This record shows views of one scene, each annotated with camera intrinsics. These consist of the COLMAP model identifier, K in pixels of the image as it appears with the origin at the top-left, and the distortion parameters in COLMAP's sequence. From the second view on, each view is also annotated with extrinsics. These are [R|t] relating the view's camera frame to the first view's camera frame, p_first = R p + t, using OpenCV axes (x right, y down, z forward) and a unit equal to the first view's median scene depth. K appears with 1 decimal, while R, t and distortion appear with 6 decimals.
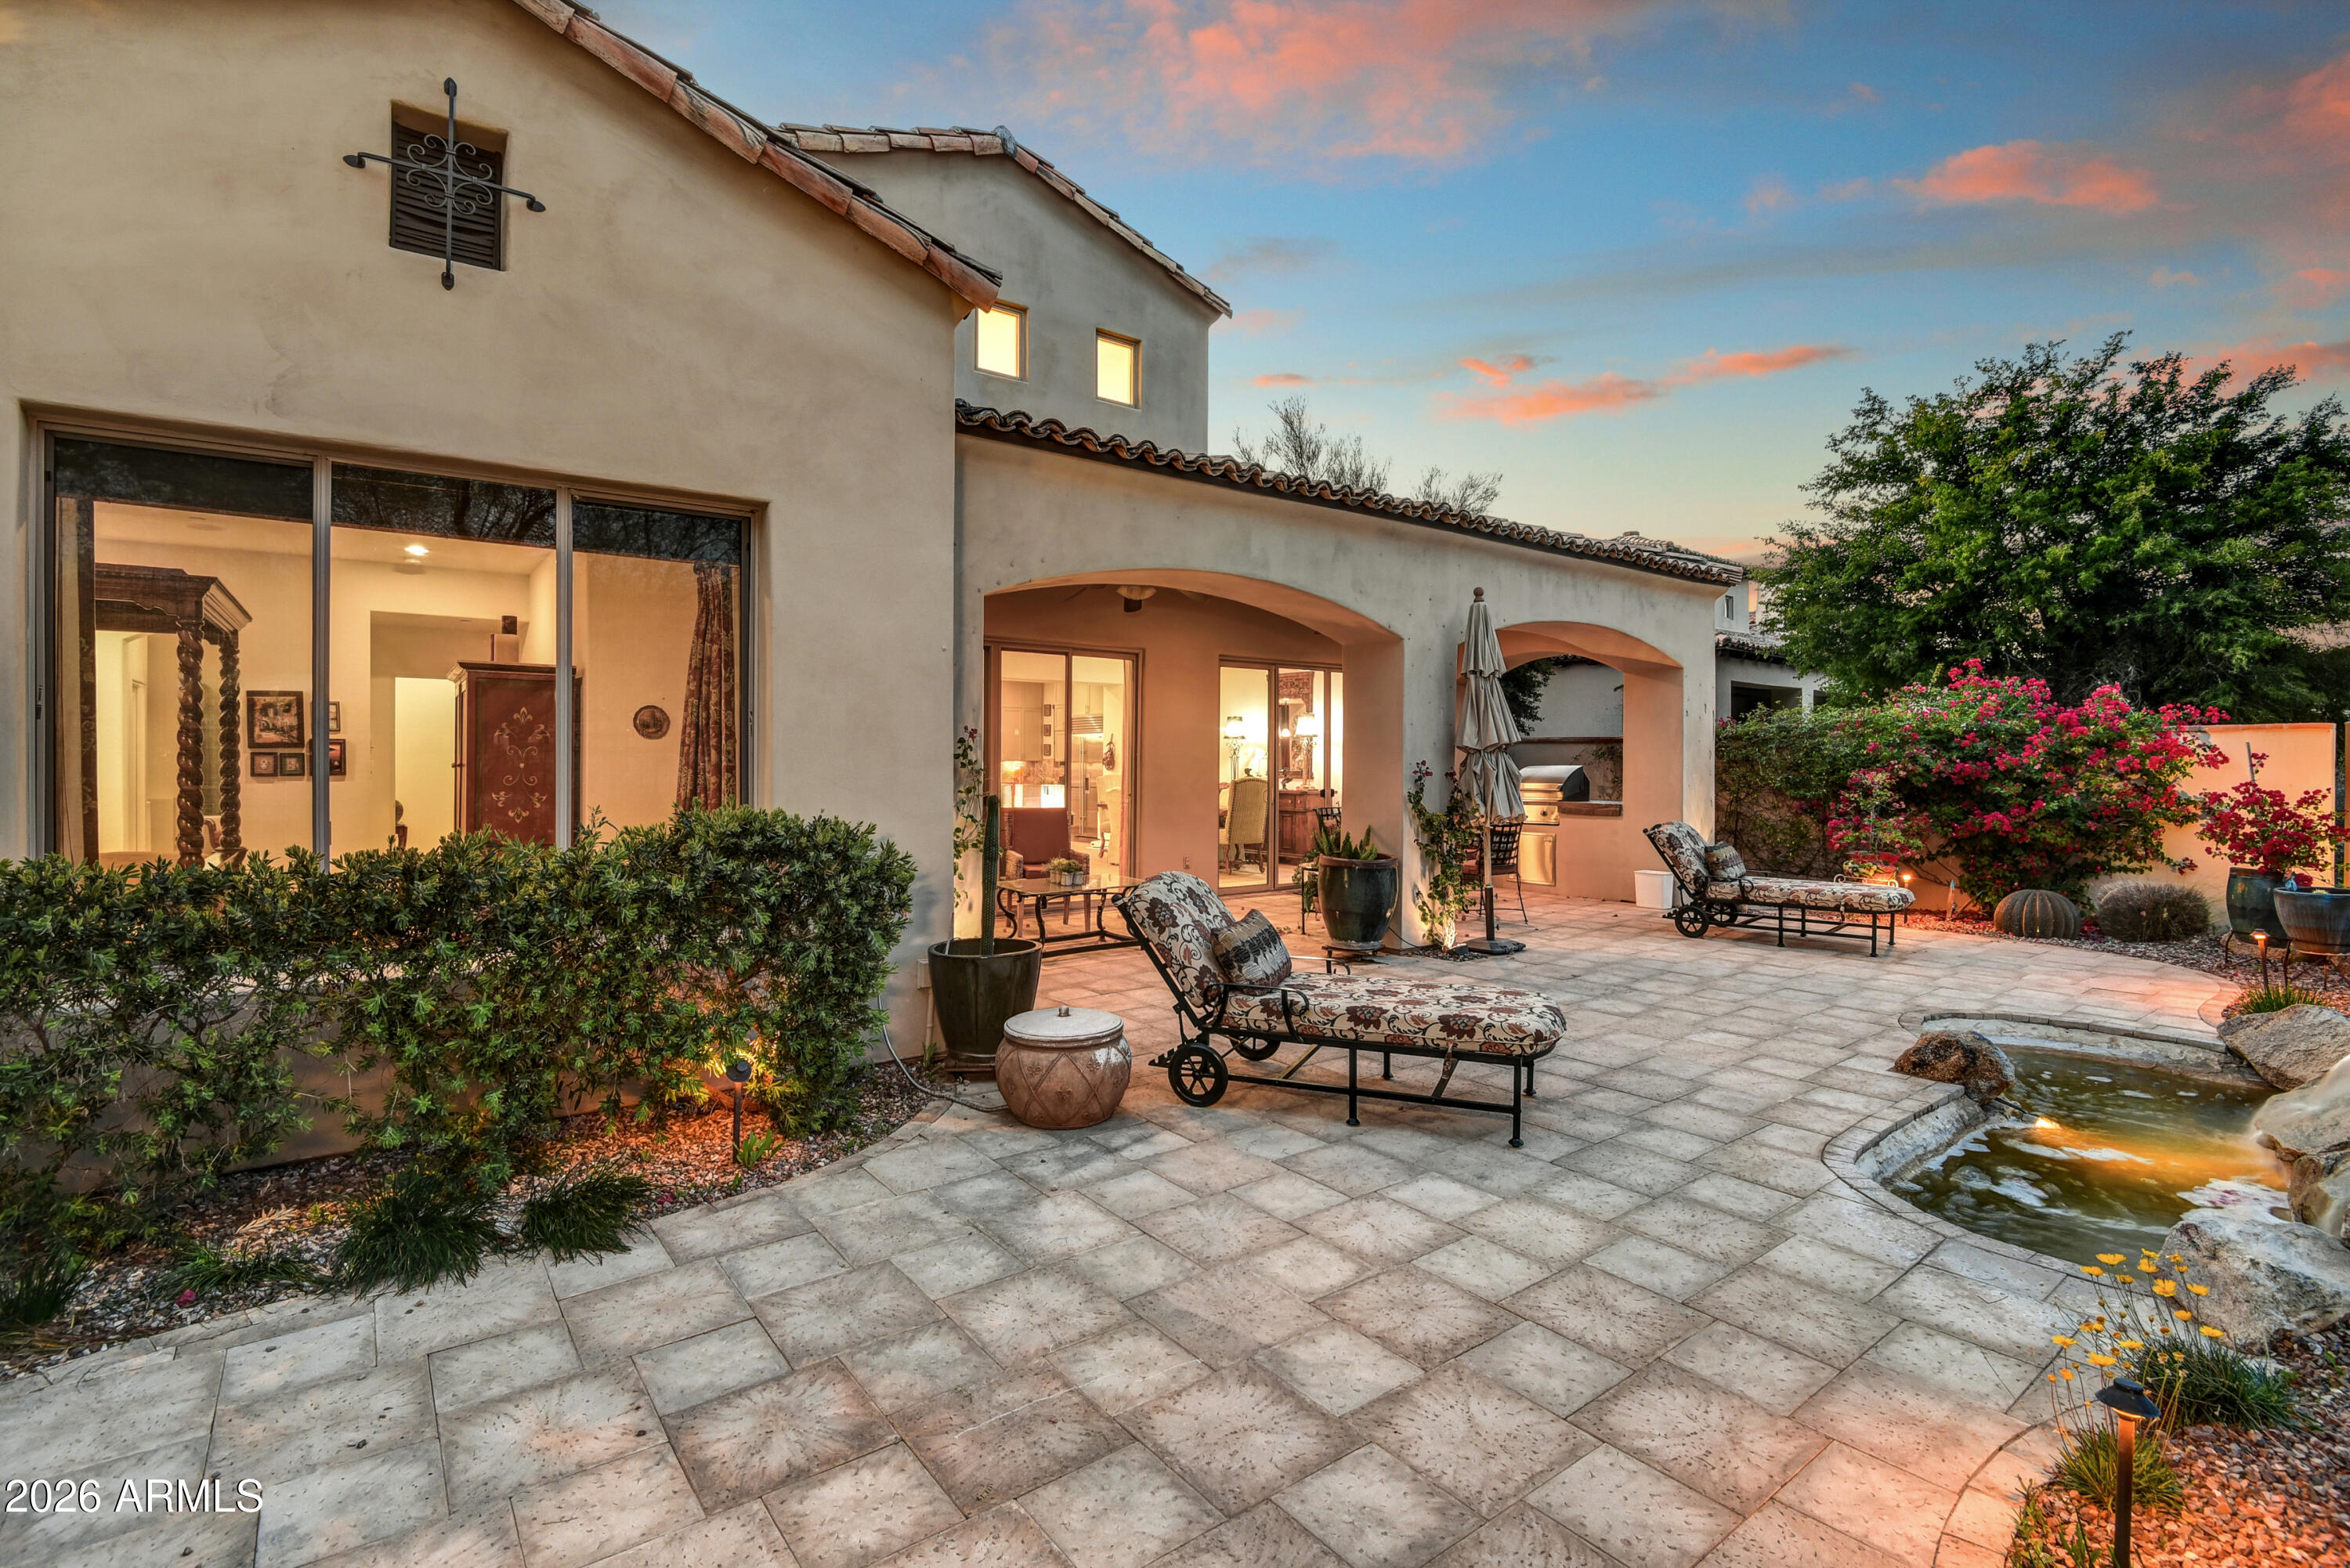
lens RADIAL K [[1069.1, 0, 1179.6], [0, 1069.1, 750.0], [0, 0, 1]] dist [-0.013321, -0.000166]
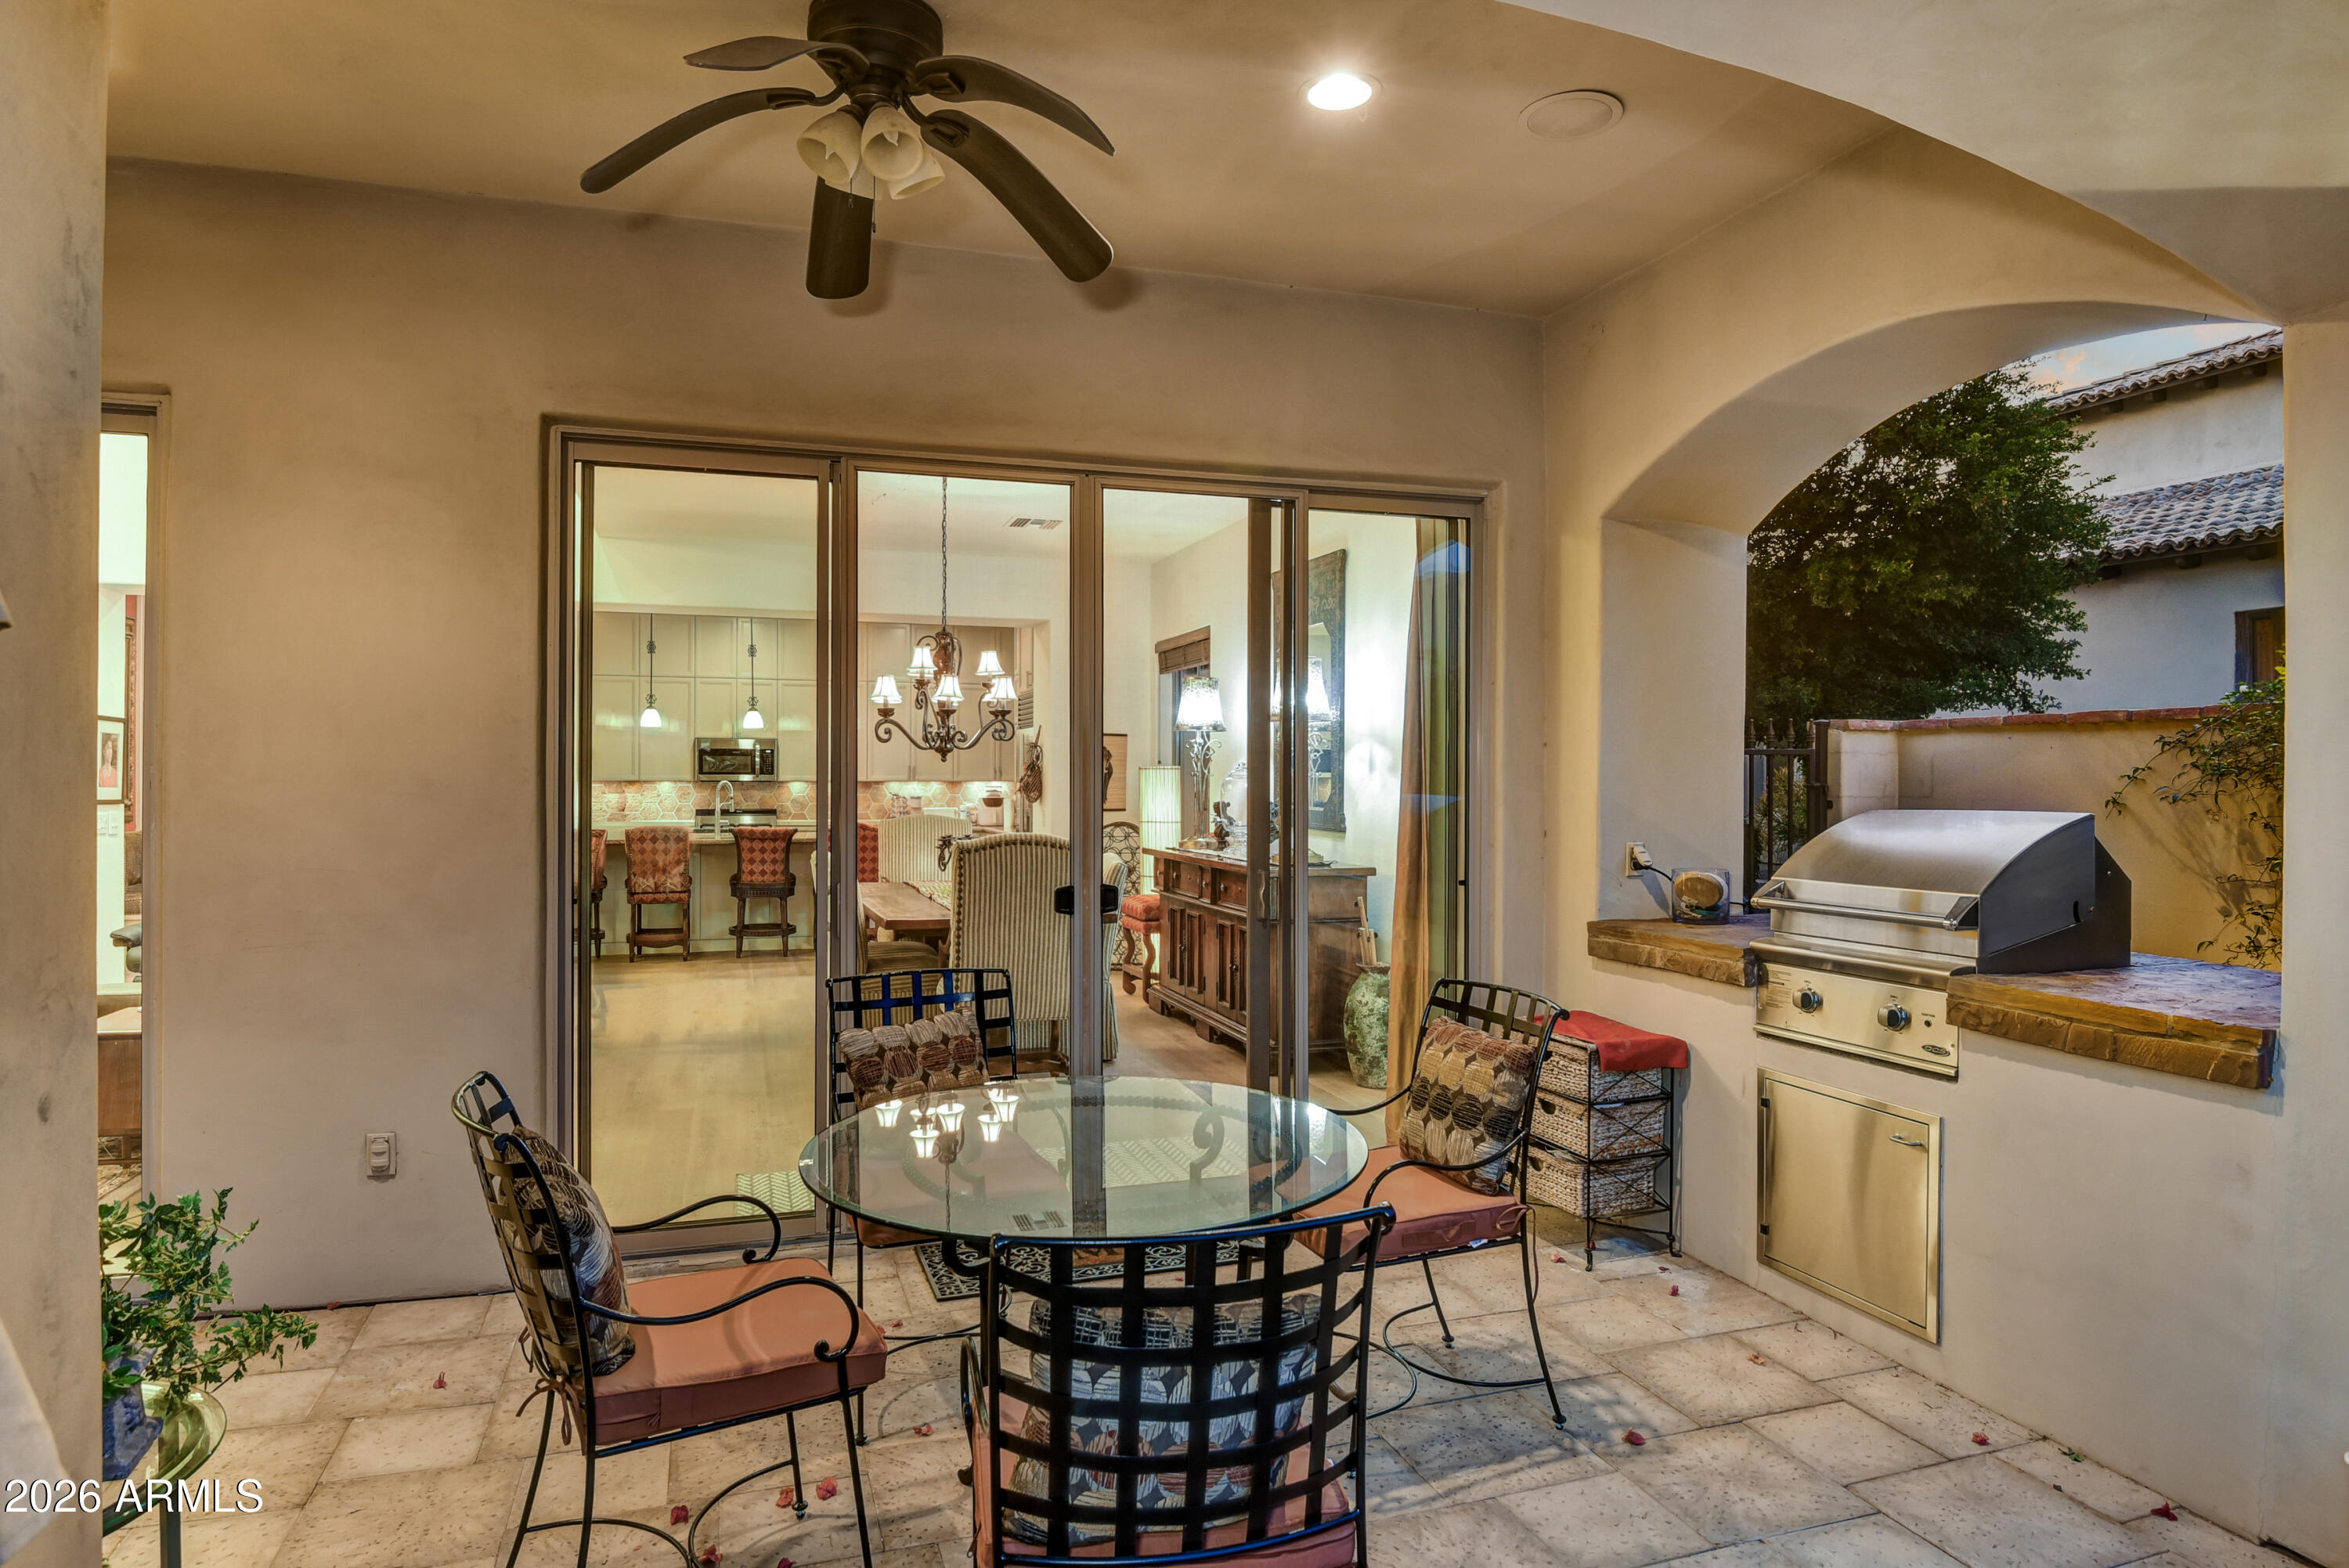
lens RADIAL K [[1378.3, 0, 1178.1], [0, 1378.3, 772.8], [0, 0, 1]] dist [-0.019348, -0.000284]
pose [[0.948568, -0.001626, -0.316569, 0.334520], [0.003524, 0.999979, 0.005422, 0.004390], [0.316554, -0.006259, 0.948554, 0.774080]]
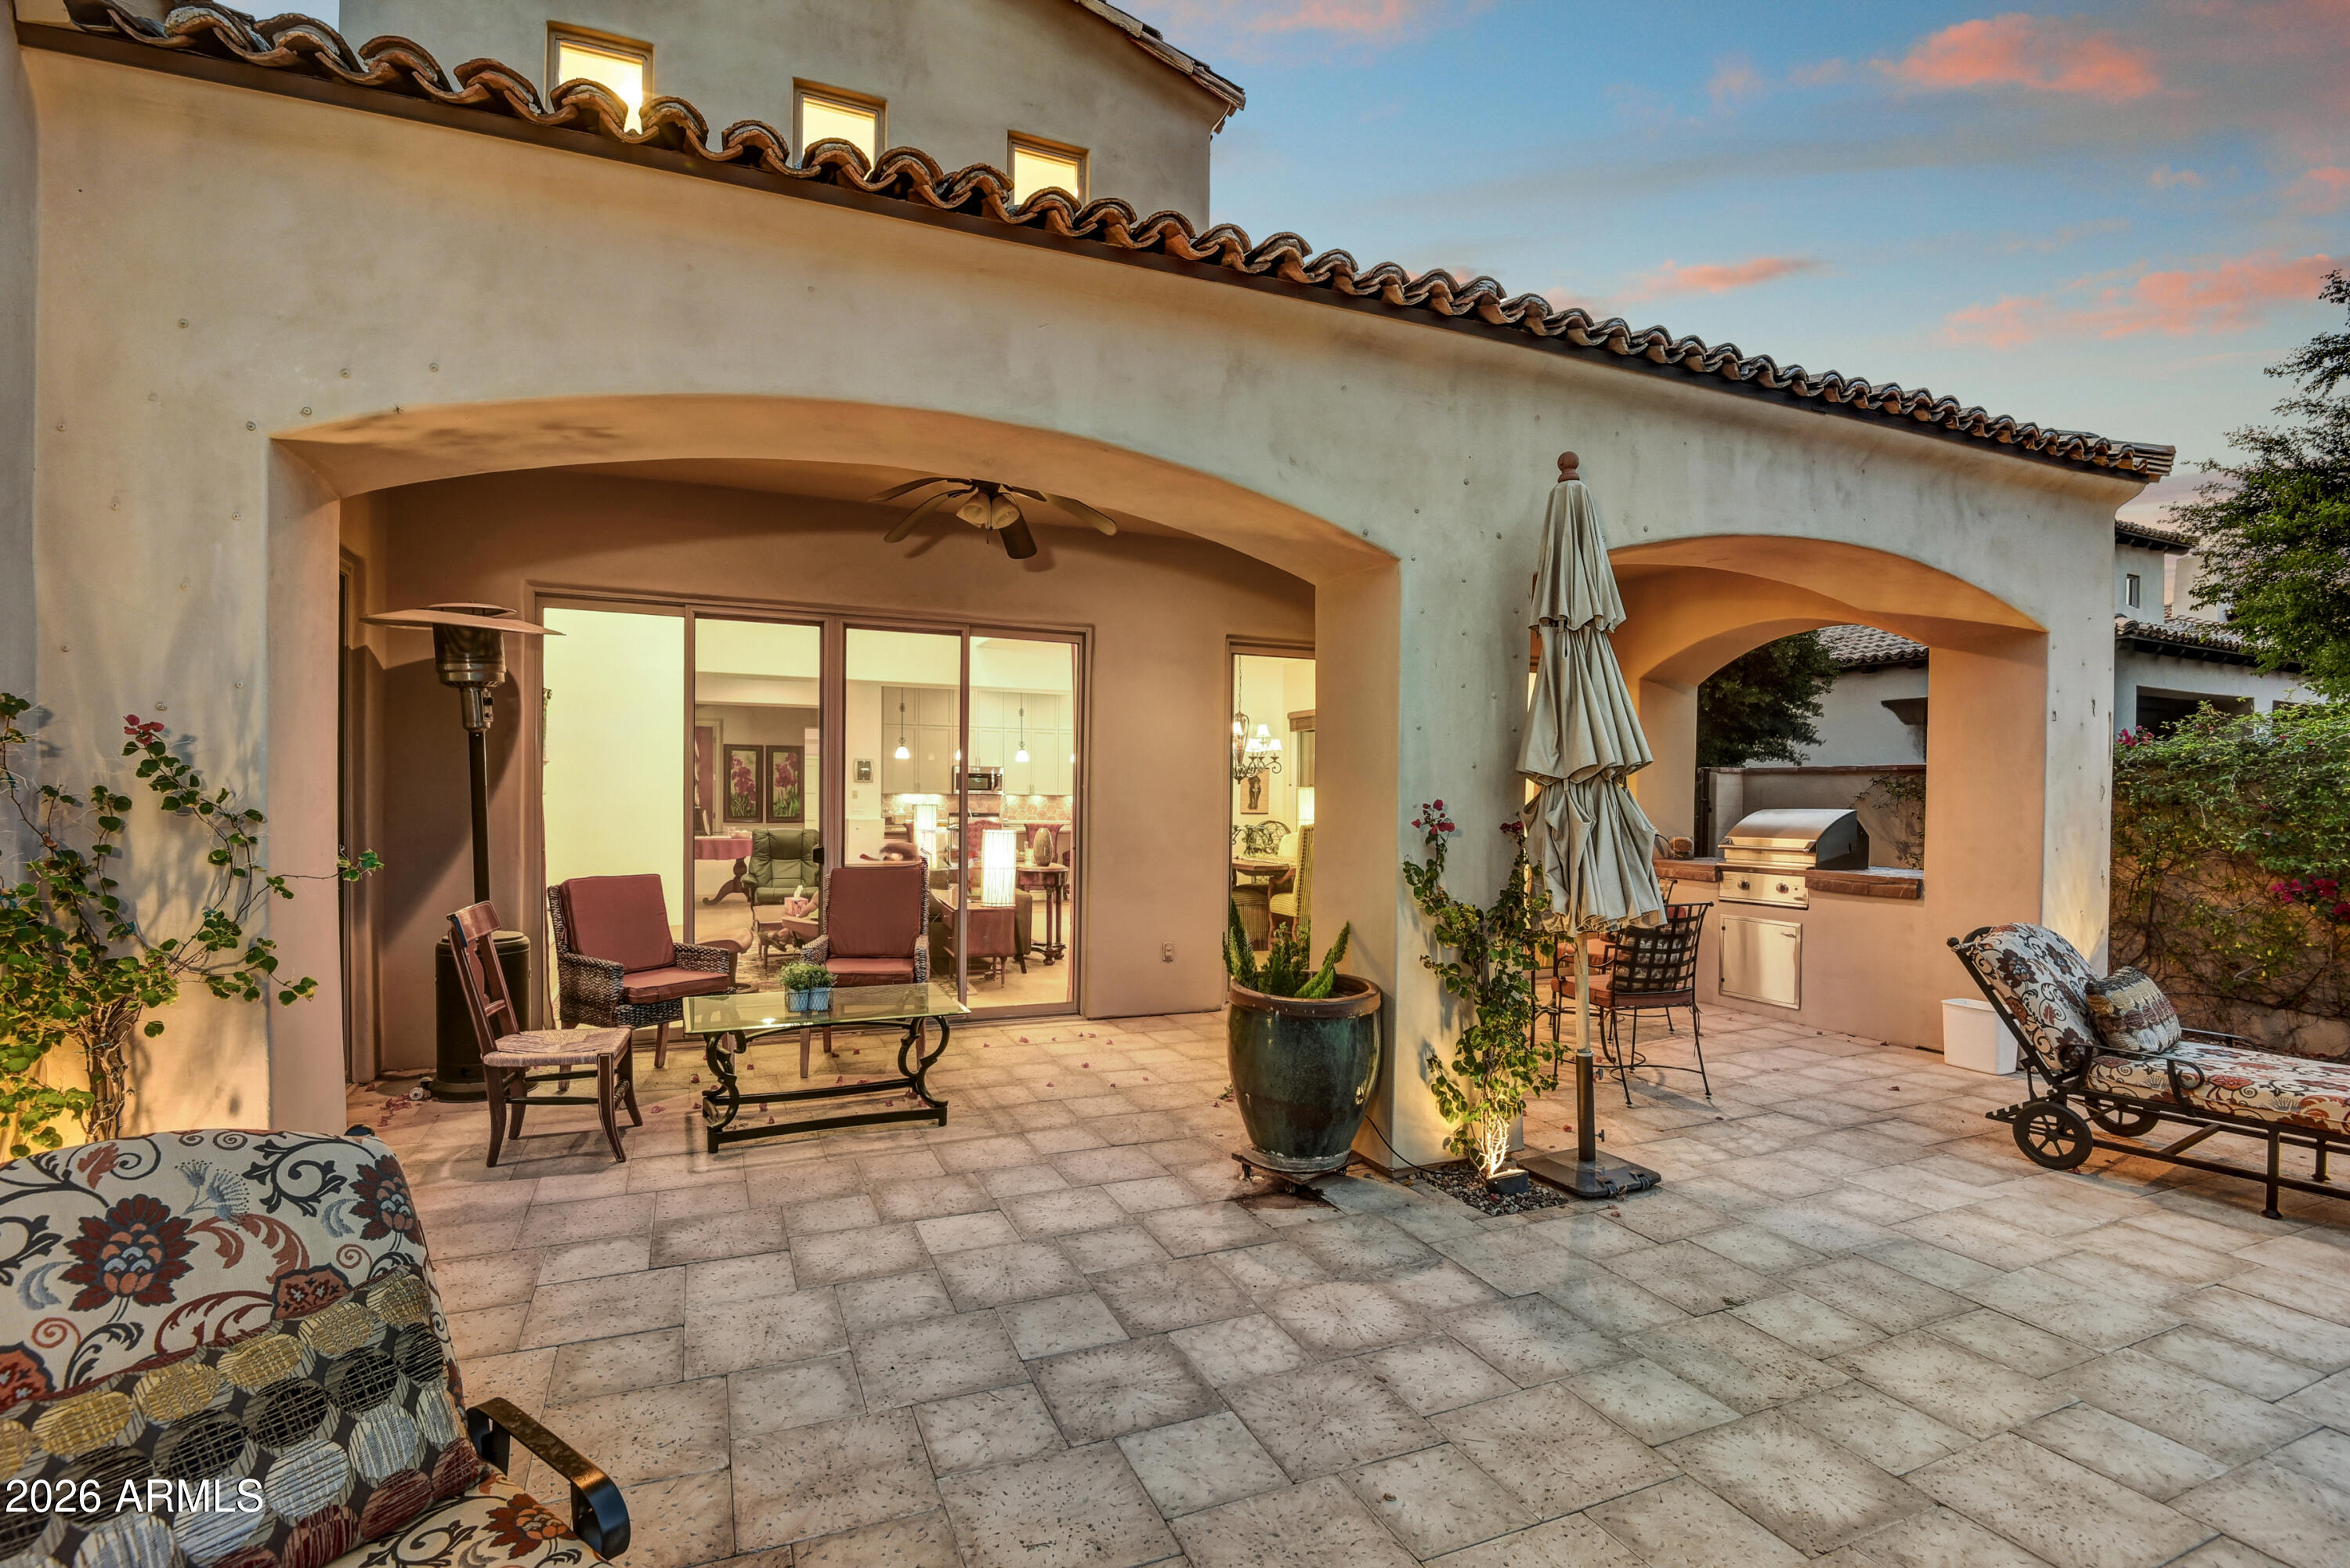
lens RADIAL K [[1104.8, 0, 1173.7], [0, 1104.8, 801.6], [0, 0, 1]] dist [-0.013431, -0.004572]
pose [[0.970929, 0.007800, -0.239241, 0.183342], [-0.004224, 0.999872, 0.015460, 0.002458], [0.239331, -0.014000, 0.970837, 0.370206]]
